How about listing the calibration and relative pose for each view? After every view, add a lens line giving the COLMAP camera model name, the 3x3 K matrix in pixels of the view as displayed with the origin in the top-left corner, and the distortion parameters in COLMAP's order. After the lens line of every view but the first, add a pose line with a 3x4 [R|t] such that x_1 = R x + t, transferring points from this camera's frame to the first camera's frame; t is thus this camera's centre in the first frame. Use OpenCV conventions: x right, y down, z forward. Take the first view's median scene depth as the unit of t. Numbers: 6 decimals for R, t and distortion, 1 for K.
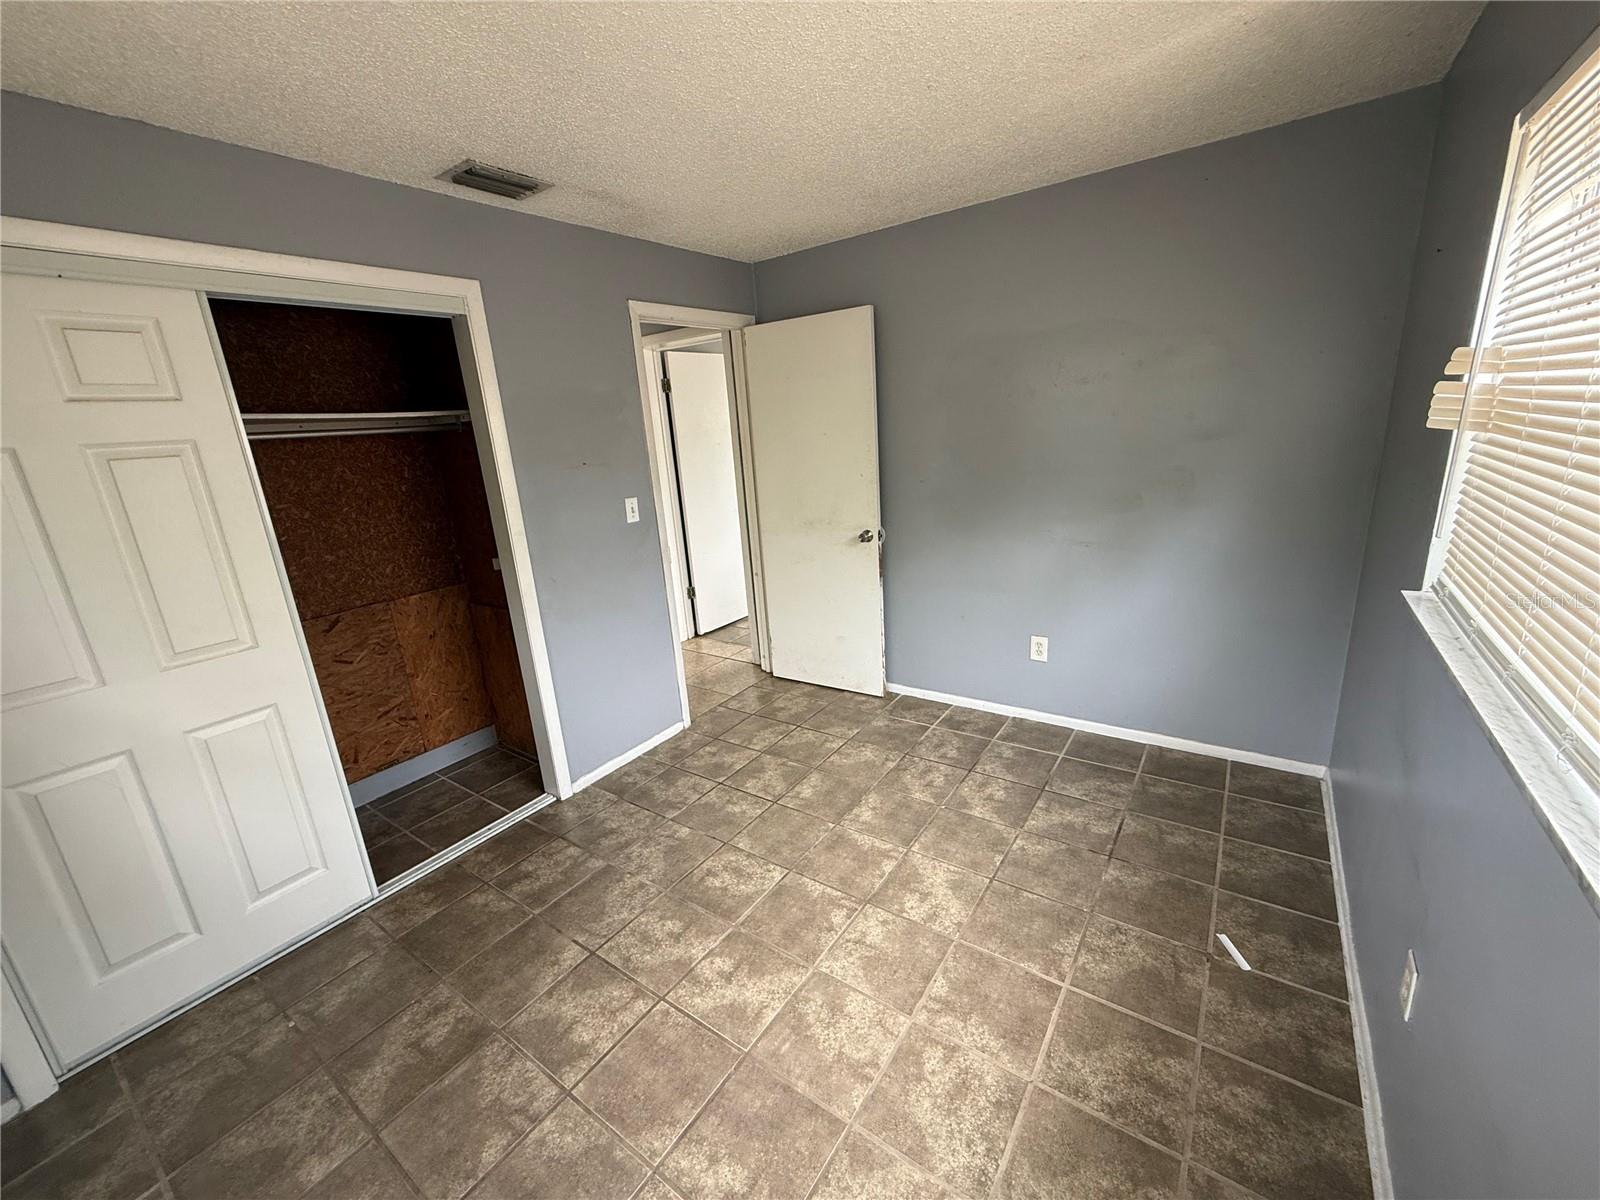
lens RADIAL K [[637.2, 0, 796.6], [0, 637.2, 599.6], [0, 0, 1]] dist [0.001468, -0.000127]
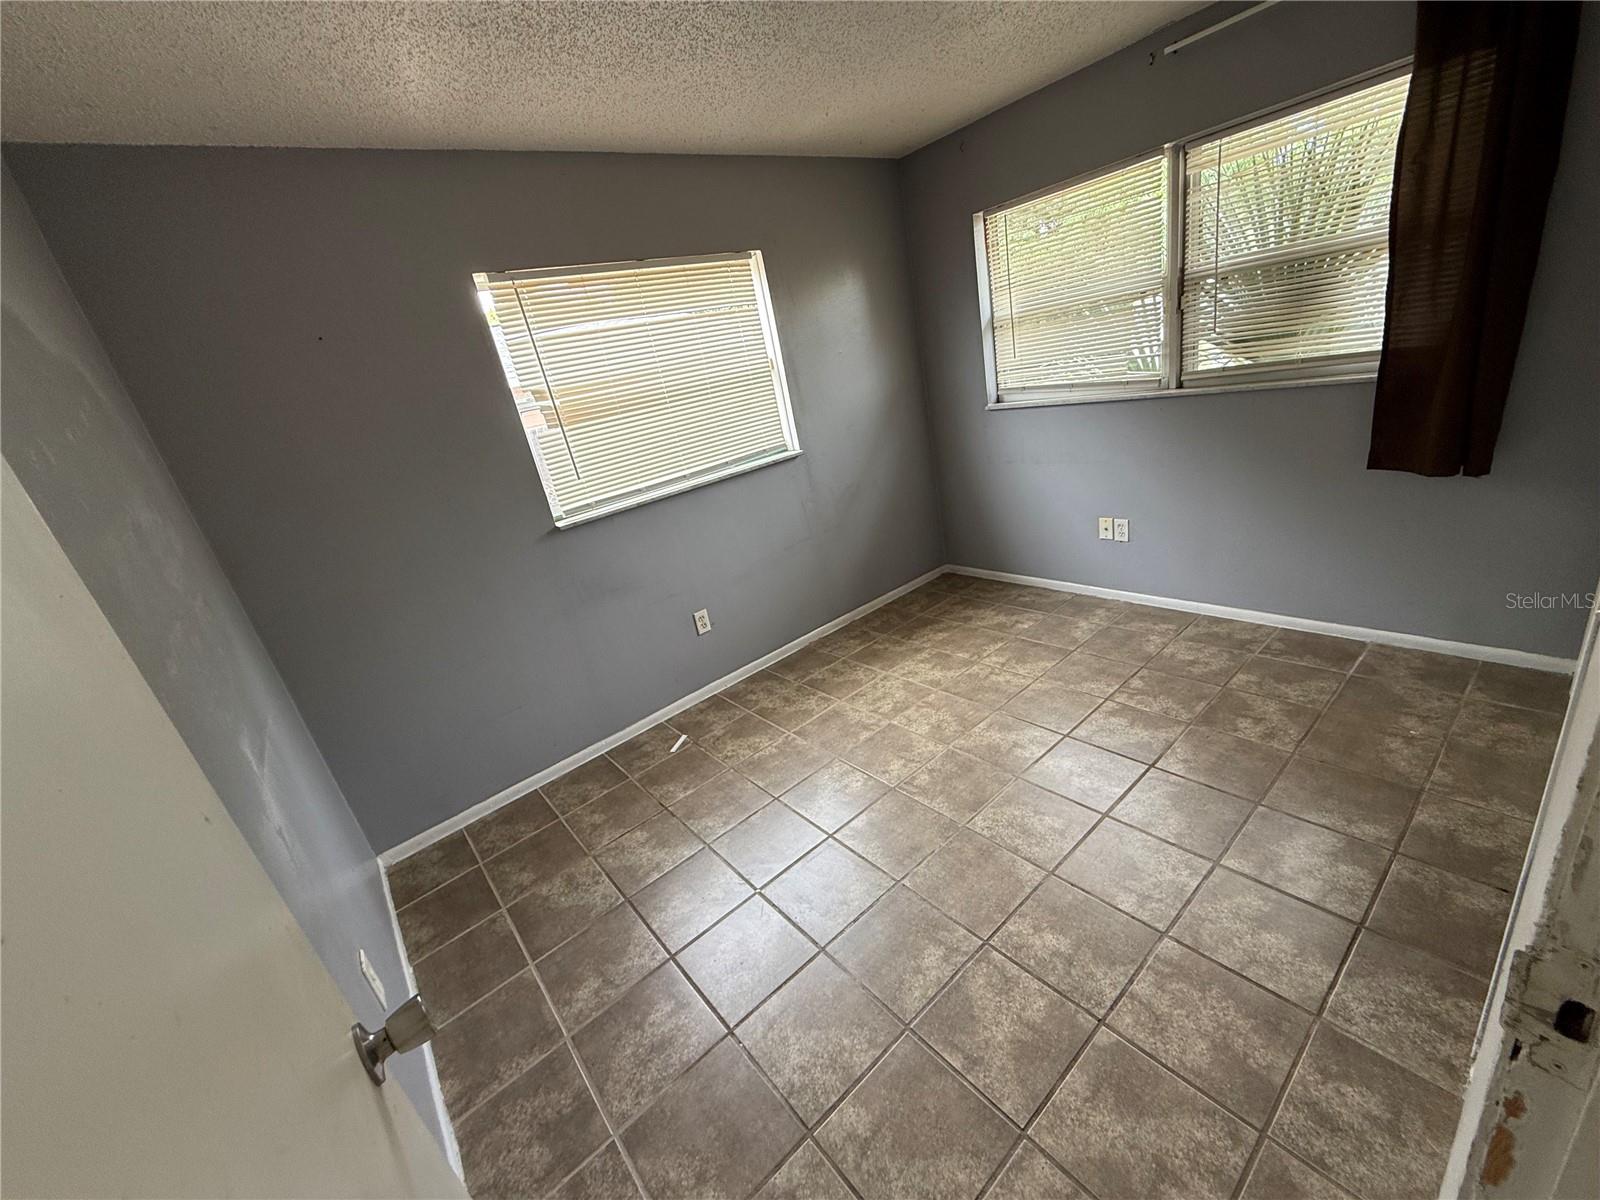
lens RADIAL K [[637.2, 0, 796.6], [0, 637.2, 599.6], [0, 0, 1]] dist [0.001468, -0.000127]
pose [[-0.930098, 0.137454, 0.340623, -0.170207], [0.315988, 0.772214, 0.551213, -0.486242], [-0.187267, 0.620315, -0.761669, 1.844782]]
